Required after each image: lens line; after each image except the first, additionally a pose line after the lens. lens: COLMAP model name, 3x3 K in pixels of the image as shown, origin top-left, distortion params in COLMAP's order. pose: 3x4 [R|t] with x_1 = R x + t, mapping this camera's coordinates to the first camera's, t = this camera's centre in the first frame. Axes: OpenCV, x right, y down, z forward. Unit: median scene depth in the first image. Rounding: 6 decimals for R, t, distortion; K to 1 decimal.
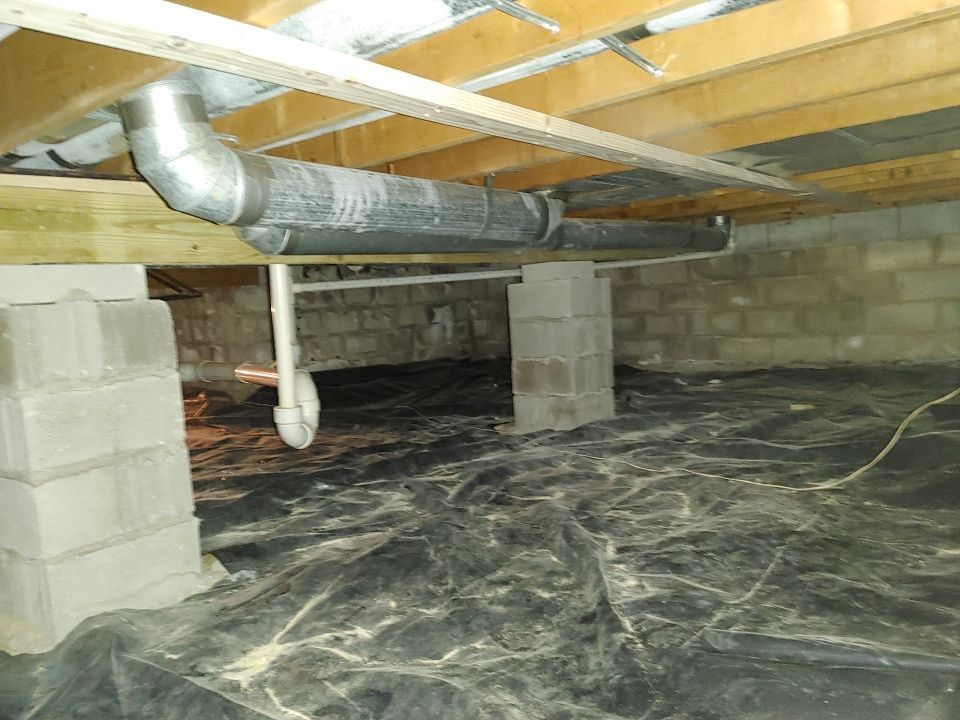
lens RADIAL K [[718.6, 0, 485.0], [0, 718.6, 361.6], [0, 0, 1]] dist [0.078954, -0.089828]
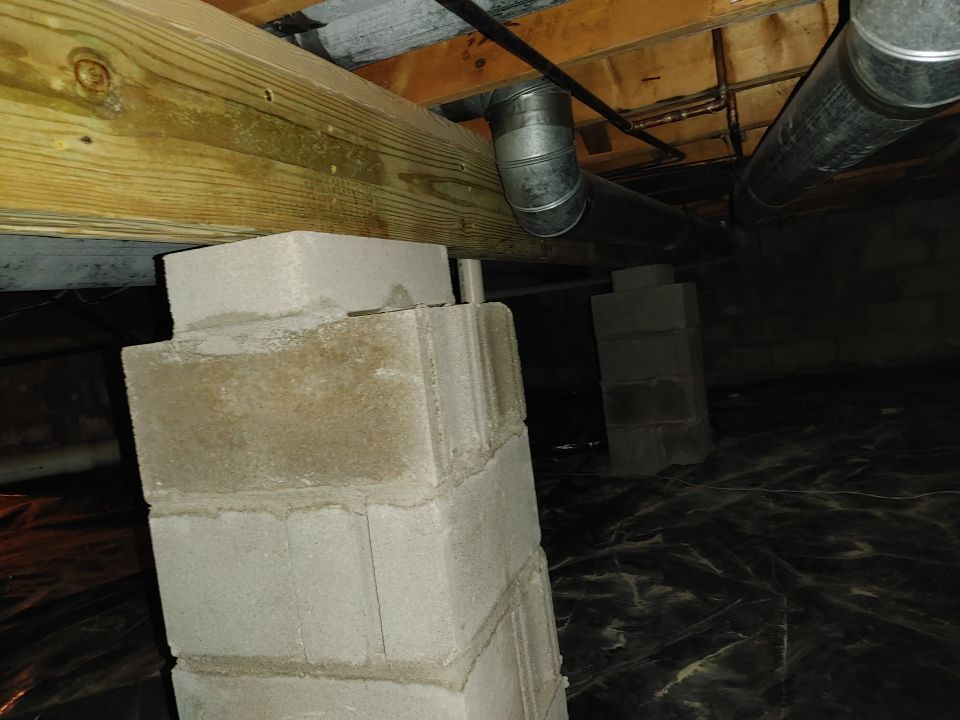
lens RADIAL K [[718.6, 0, 480.7], [0, 718.6, 361.7], [0, 0, 1]] dist [0.078954, -0.089828]
pose [[0.963659, -0.080794, 0.254625, -0.444991], [0.095094, 0.994480, -0.044339, -0.010542], [-0.249637, 0.066941, 0.966023, 0.336065]]
